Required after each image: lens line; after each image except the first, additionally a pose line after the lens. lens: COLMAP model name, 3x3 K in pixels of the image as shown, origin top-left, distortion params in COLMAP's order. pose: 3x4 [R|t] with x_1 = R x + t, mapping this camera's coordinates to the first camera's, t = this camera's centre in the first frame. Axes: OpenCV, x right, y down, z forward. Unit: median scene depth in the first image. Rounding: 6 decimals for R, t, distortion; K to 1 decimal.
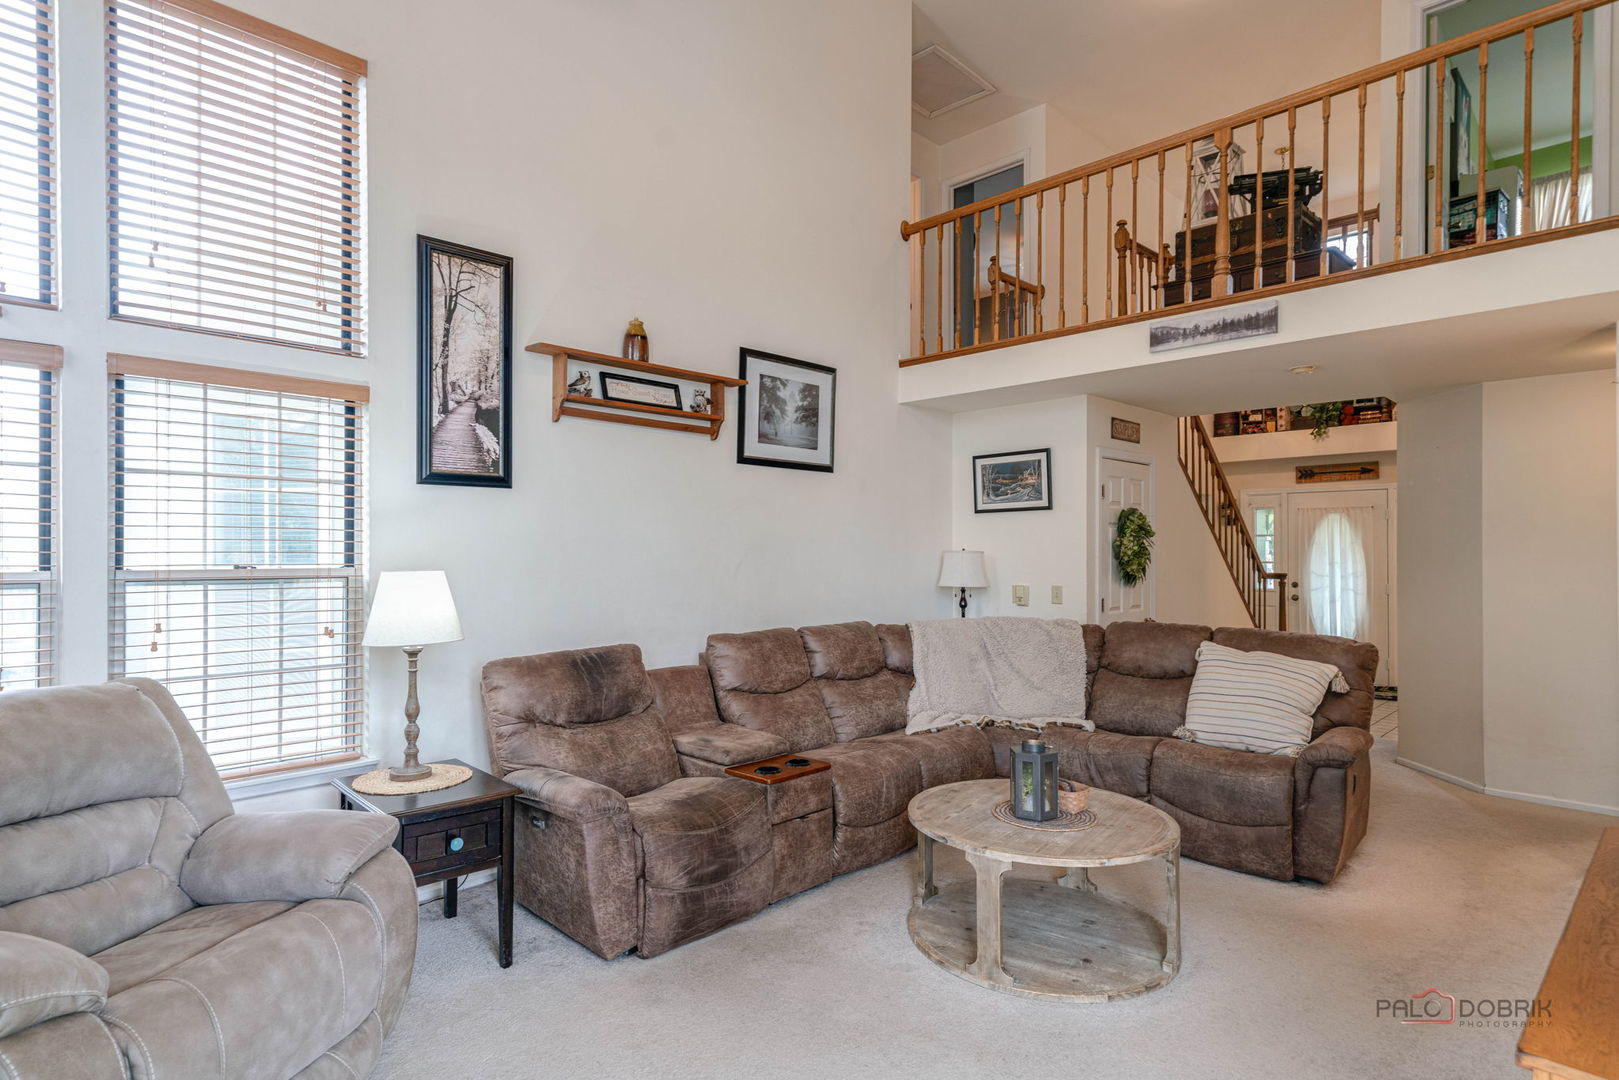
lens RADIAL K [[823.9, 0, 814.8], [0, 823.9, 533.4], [0, 0, 1]] dist [-0.003837, -0.000112]
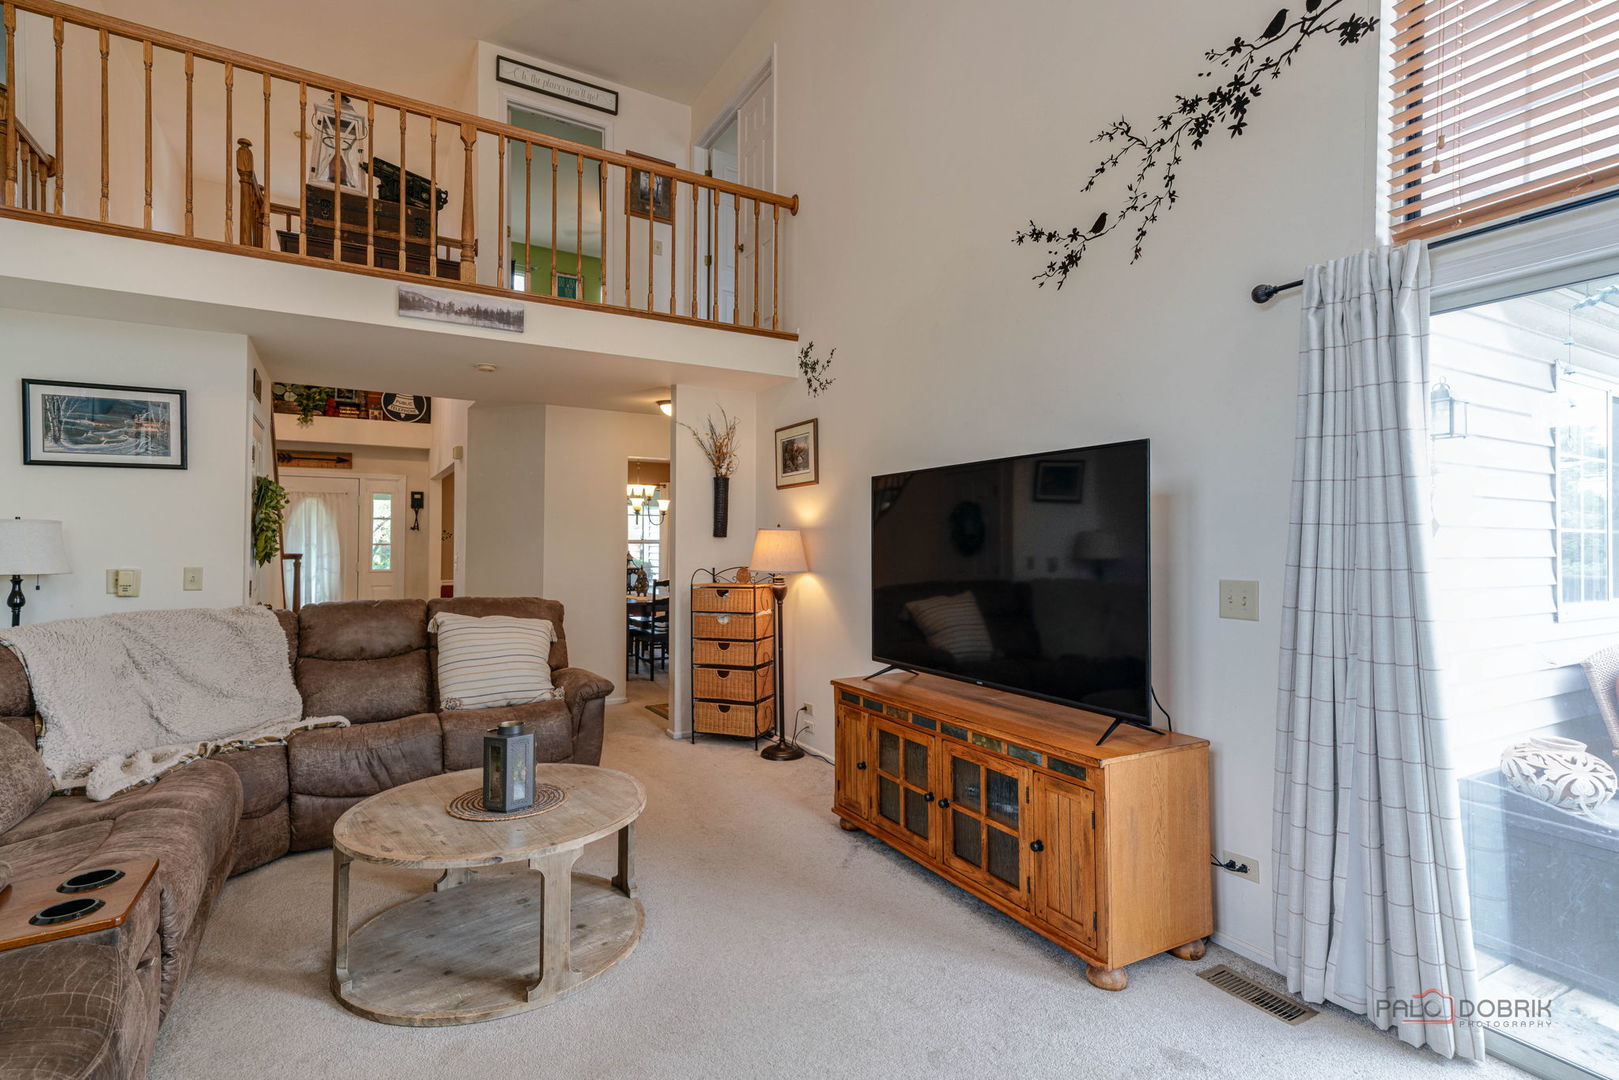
lens RADIAL K [[748.2, 0, 799.3], [0, 748.2, 529.9], [0, 0, 1]] dist [0.025604, 0.000364]
pose [[0.298606, 0.014819, 0.954261, -0.252888], [-0.024746, 0.999663, -0.007781, 0.021439], [-0.954056, -0.021291, 0.298873, 0.260191]]
